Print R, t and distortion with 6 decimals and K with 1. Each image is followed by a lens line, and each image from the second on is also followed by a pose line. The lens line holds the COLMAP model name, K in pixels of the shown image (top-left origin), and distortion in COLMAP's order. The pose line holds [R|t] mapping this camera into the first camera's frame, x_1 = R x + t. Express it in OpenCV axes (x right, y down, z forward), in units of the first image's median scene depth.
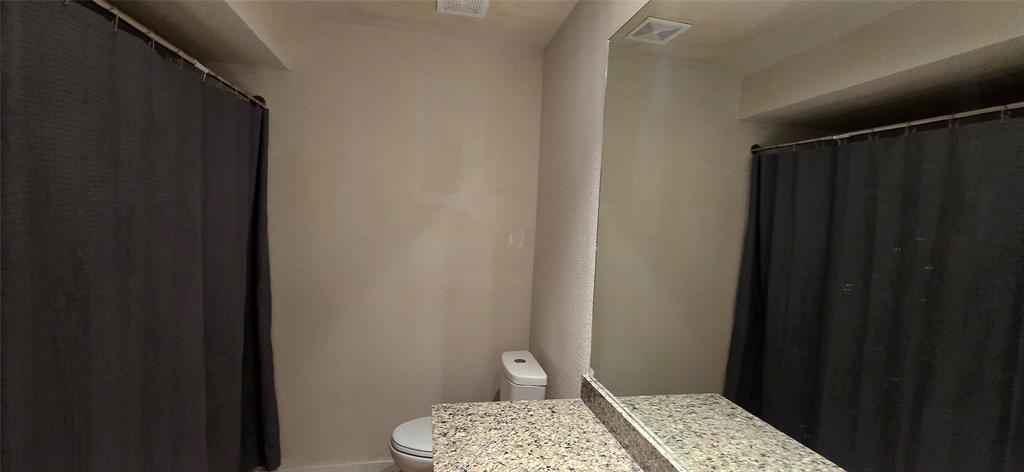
lens RADIAL K [[421.9, 0, 511.6], [0, 421.9, 234.1], [0, 0, 1]] dist [-0.003752, 0.000766]
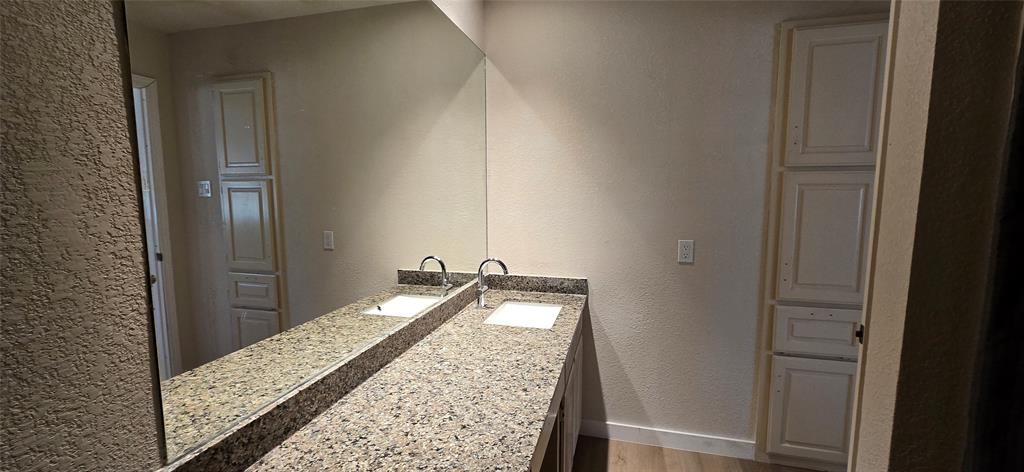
lens RADIAL K [[421.9, 0, 511.7], [0, 421.9, 236.0], [0, 0, 1]] dist [-0.003752, 0.000766]
pose [[-0.891672, -0.096532, 0.442269, -0.421319], [-0.028622, 0.987066, 0.157736, 0.004661], [-0.451775, 0.127991, -0.882903, 1.512427]]
